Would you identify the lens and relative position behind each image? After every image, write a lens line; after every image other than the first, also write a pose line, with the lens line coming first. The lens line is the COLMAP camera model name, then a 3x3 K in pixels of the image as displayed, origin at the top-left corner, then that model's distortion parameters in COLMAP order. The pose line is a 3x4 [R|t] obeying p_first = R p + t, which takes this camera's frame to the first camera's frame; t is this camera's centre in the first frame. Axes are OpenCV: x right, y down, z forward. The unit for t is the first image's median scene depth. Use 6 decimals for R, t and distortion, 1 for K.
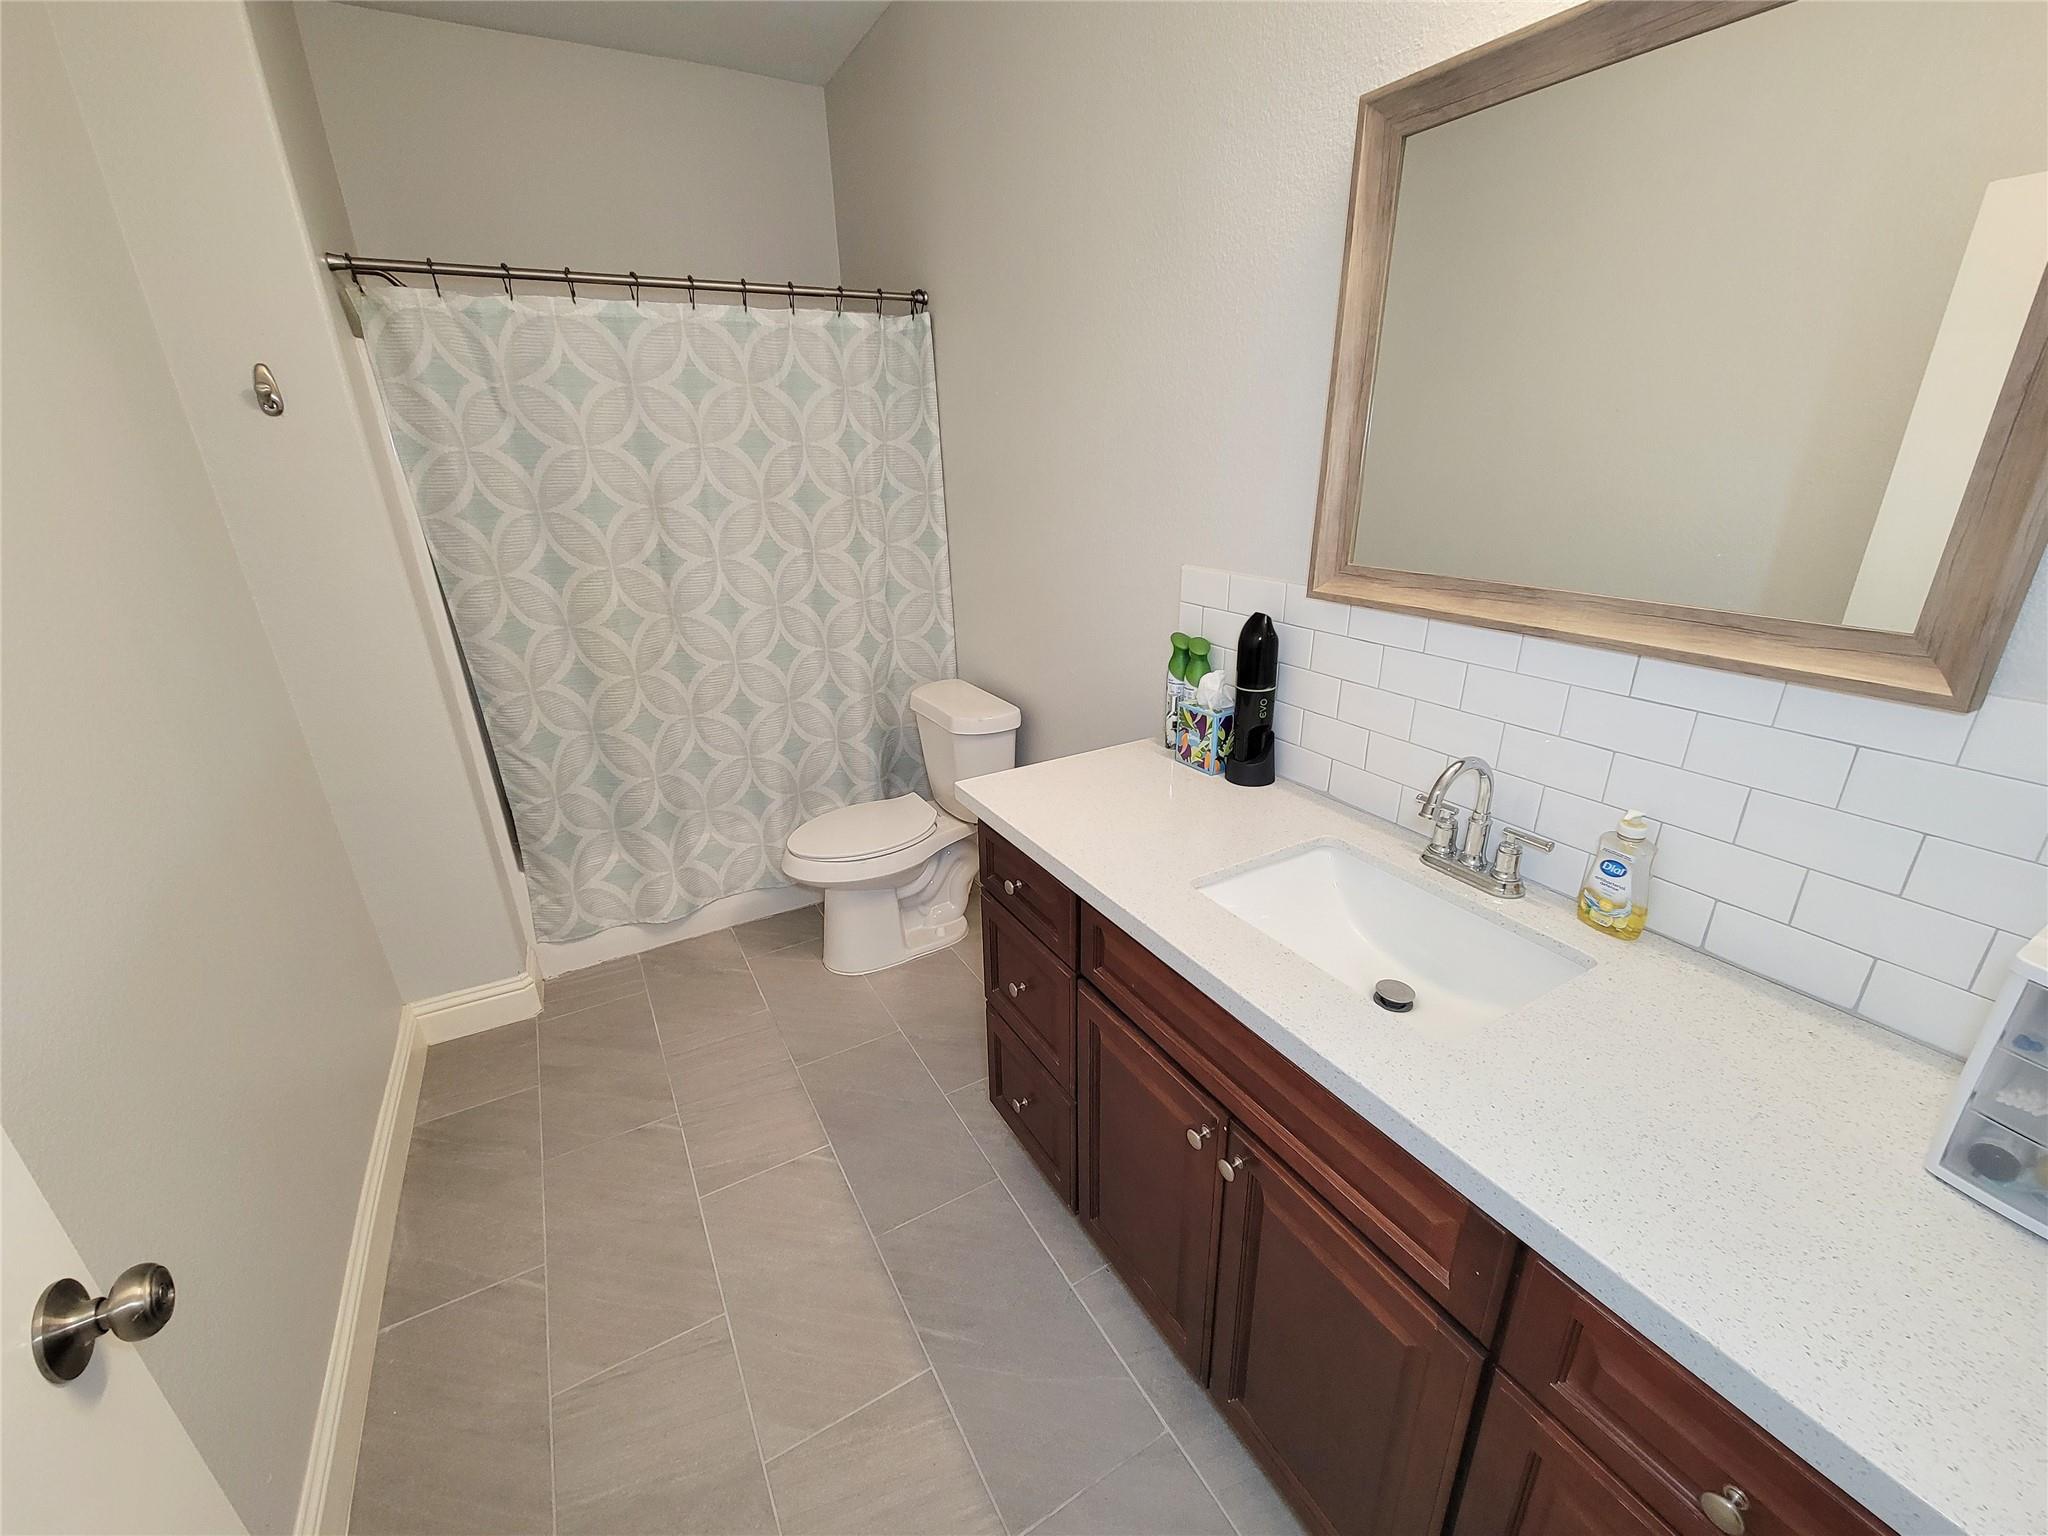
lens RADIAL K [[827.9, 0, 1035.2], [0, 827.9, 767.1], [0, 0, 1]] dist [0.001434, -0.002773]
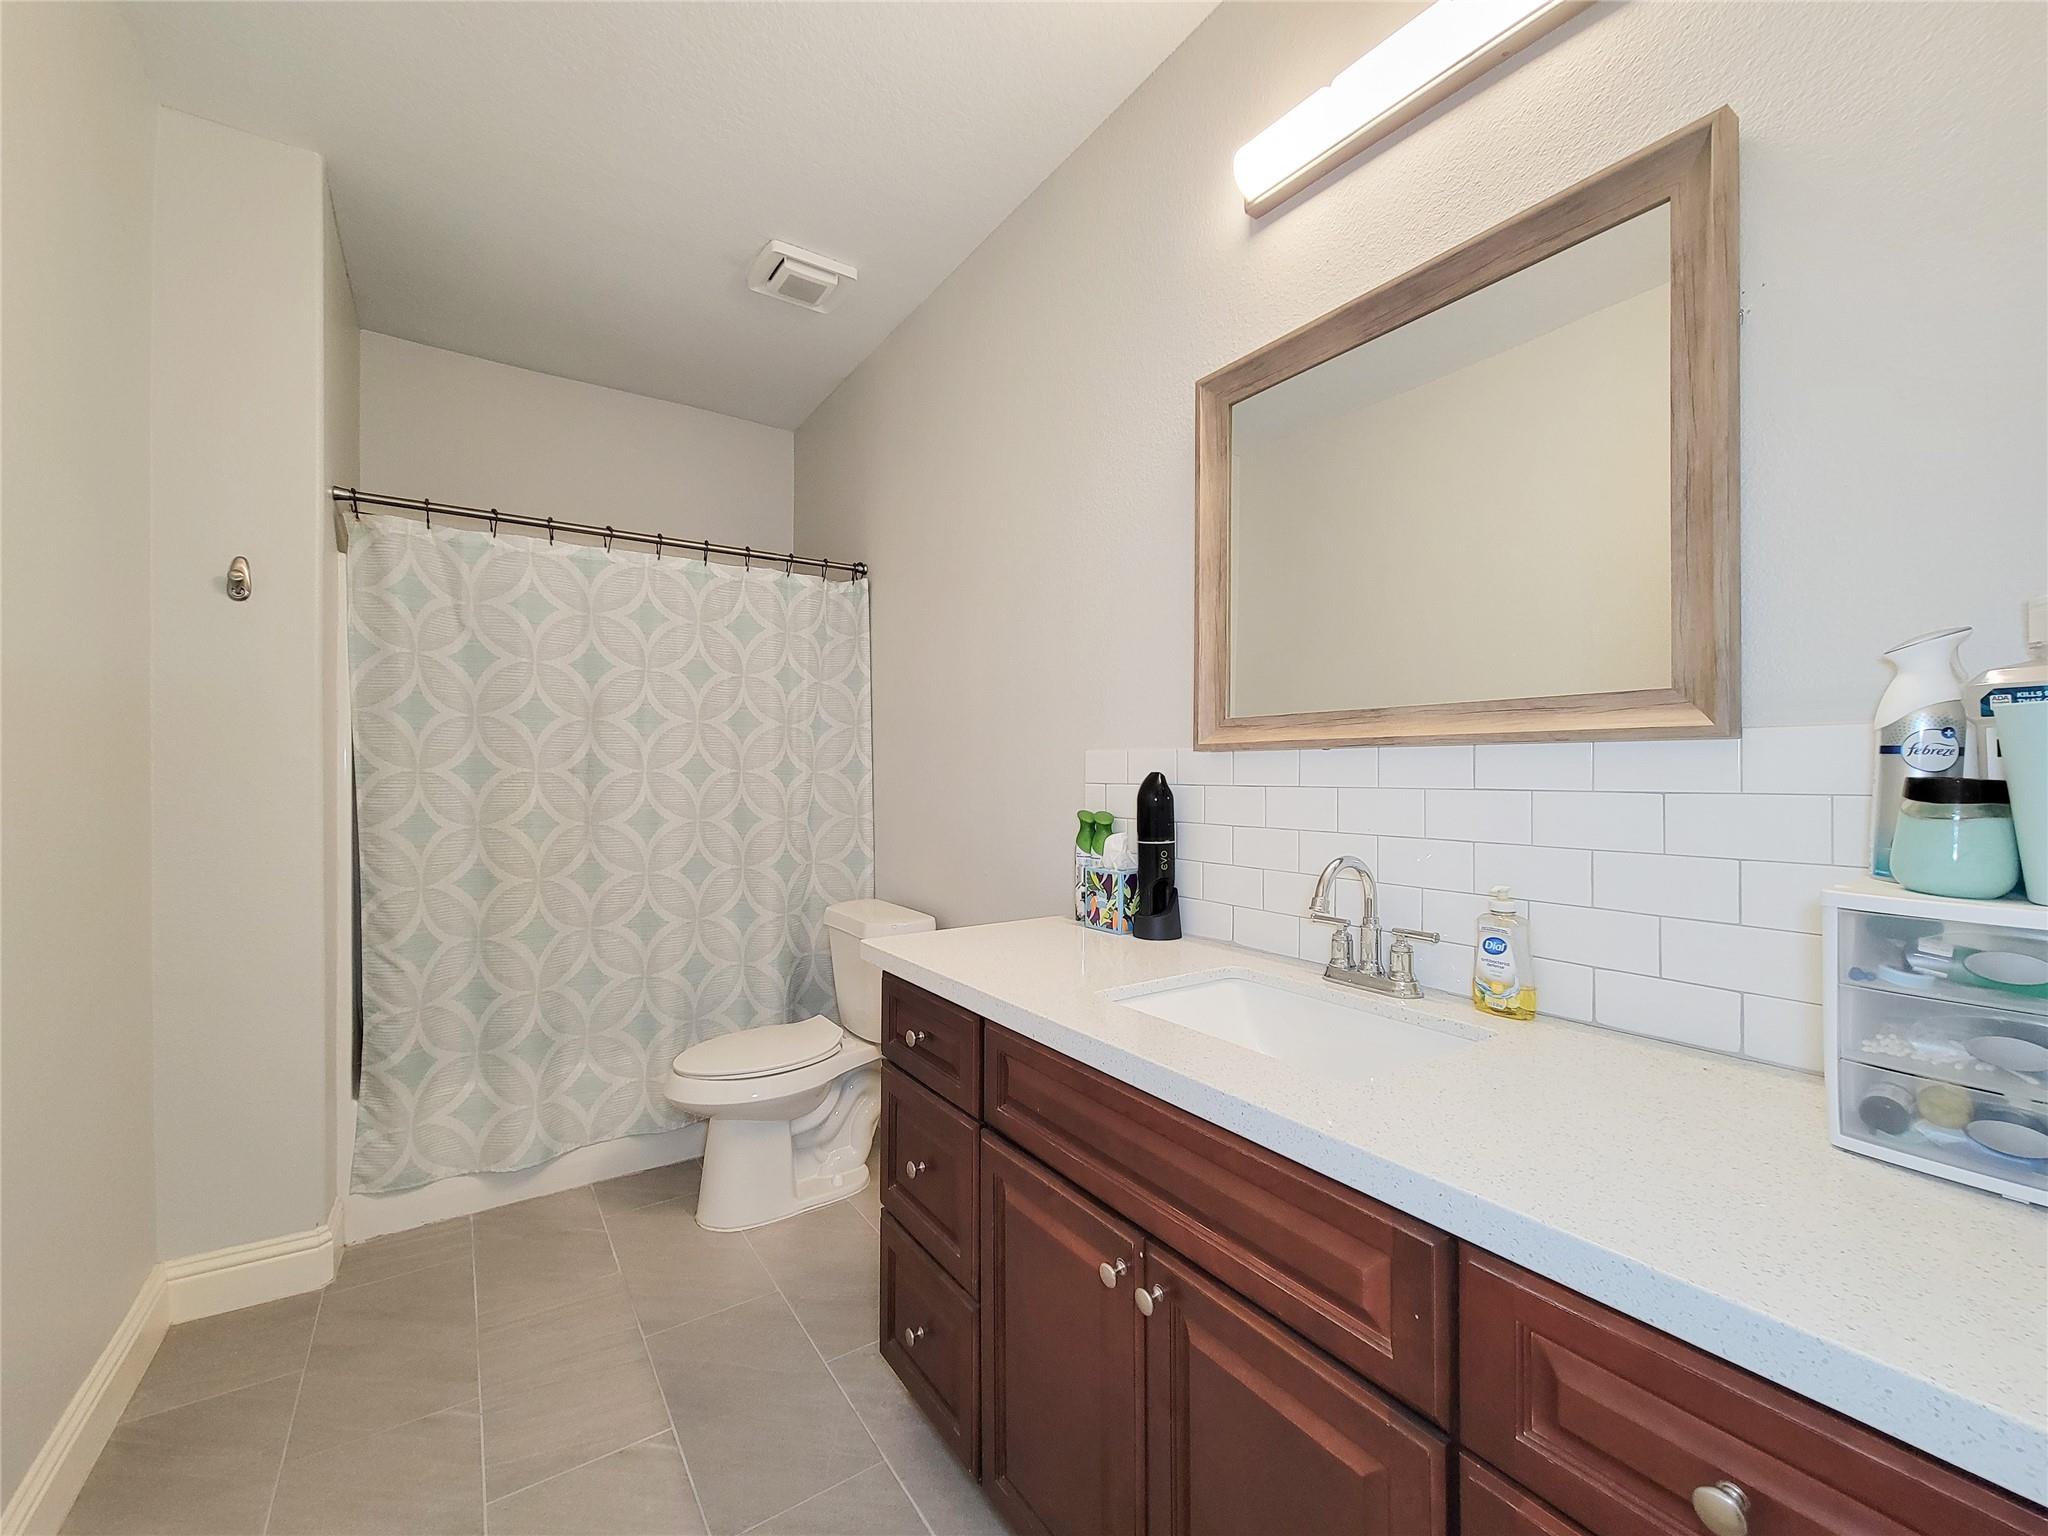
lens RADIAL K [[827.9, 0, 1035.2], [0, 827.9, 767.1], [0, 0, 1]] dist [0.001434, -0.002773]
pose [[0.996499, 0.018918, 0.081441, 0.018266], [0.012609, 0.928919, -0.370068, 0.141206], [-0.082654, 0.369799, 0.925428, 0.003526]]
